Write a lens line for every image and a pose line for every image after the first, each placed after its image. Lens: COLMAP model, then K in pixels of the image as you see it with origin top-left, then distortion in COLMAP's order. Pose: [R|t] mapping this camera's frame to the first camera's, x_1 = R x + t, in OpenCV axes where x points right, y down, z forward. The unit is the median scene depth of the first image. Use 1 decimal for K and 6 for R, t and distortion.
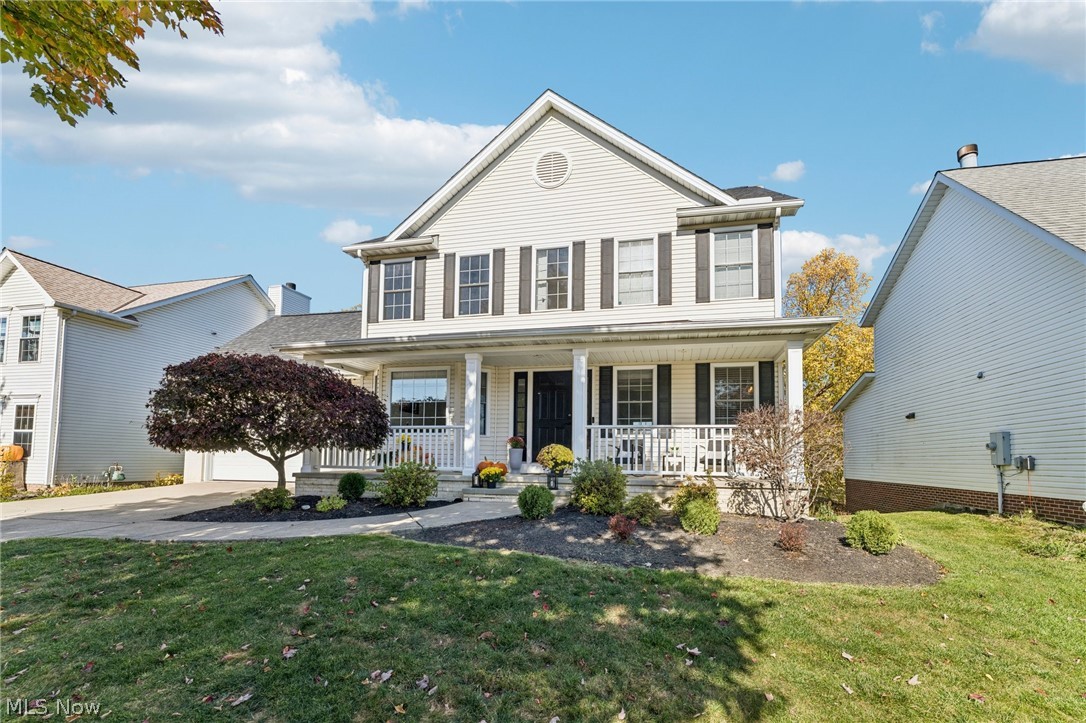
lens RADIAL K [[440.0, 0, 540.9], [0, 440.0, 368.5], [0, 0, 1]] dist [-0.000972, -0.000159]
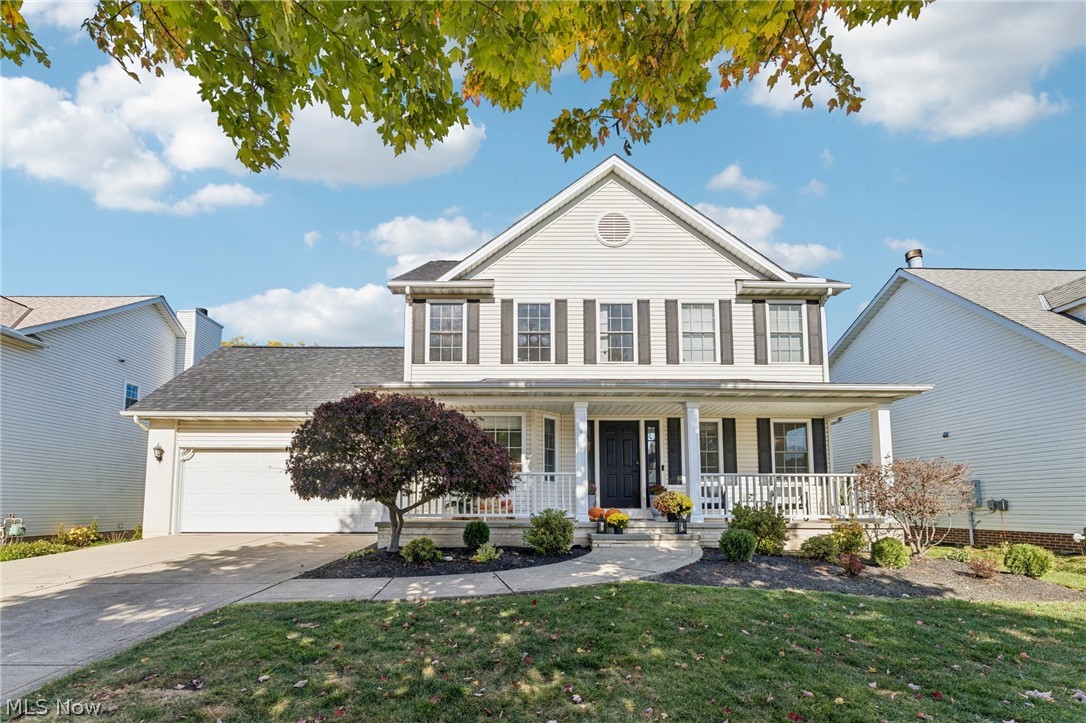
lens RADIAL K [[435.9, 0, 524.4], [0, 435.9, 403.7], [0, 0, 1]] dist [-0.001388, -0.000400]
pose [[0.977966, 0.039147, 0.205059, -0.402429], [-0.034115, 0.999025, -0.028023, 0.002554], [-0.205956, 0.020410, 0.978348, 0.030027]]
